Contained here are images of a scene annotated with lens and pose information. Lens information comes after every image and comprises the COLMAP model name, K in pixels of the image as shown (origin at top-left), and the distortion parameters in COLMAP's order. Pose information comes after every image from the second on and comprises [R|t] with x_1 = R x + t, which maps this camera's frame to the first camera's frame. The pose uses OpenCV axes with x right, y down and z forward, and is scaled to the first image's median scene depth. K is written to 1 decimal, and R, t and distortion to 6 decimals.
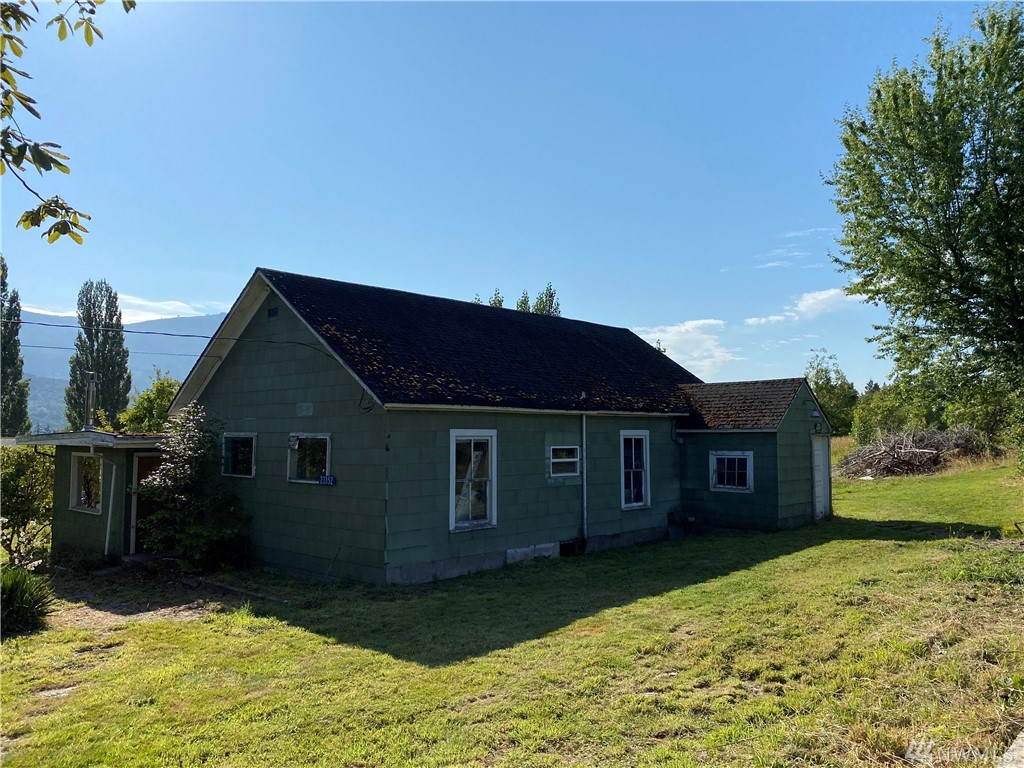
lens RADIAL K [[778.9, 0, 512.0], [0, 778.9, 384.0], [0, 0, 1]] dist [0.108783, -0.171921]
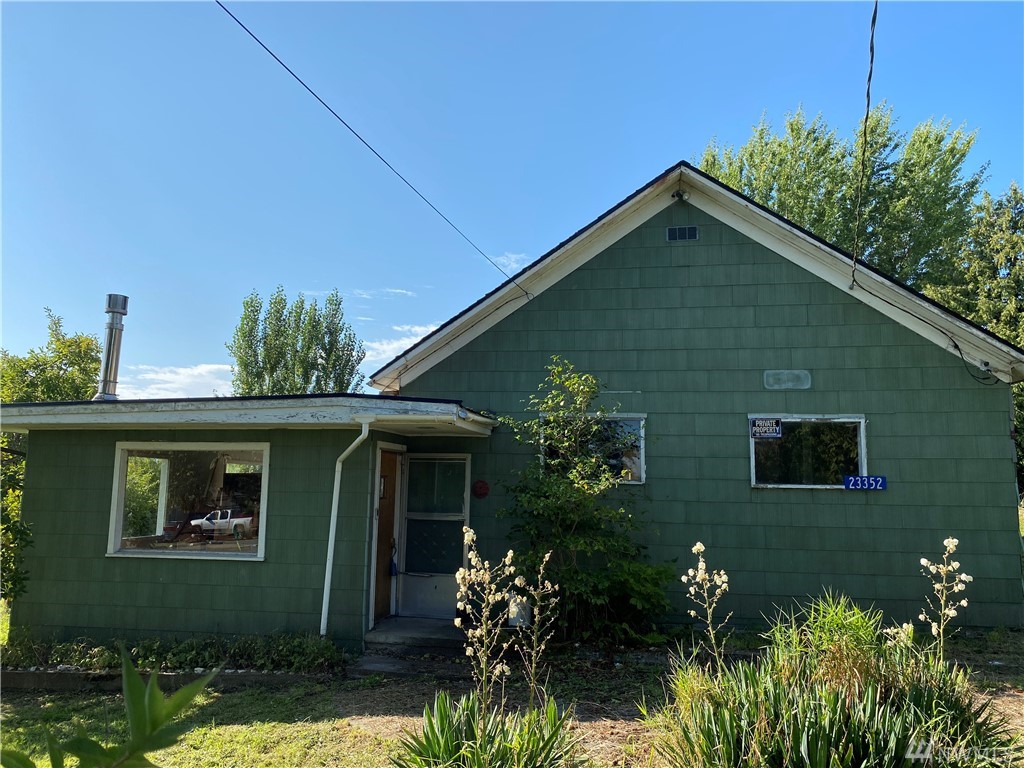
lens RADIAL K [[778.9, 0, 512.0], [0, 778.9, 384.0], [0, 0, 1]] dist [0.108783, -0.171921]
pose [[0.815773, 0.084976, 0.572095, -0.832056], [-0.047705, 0.995663, -0.079866, 0.100146], [-0.576401, 0.037861, 0.816289, 0.576815]]
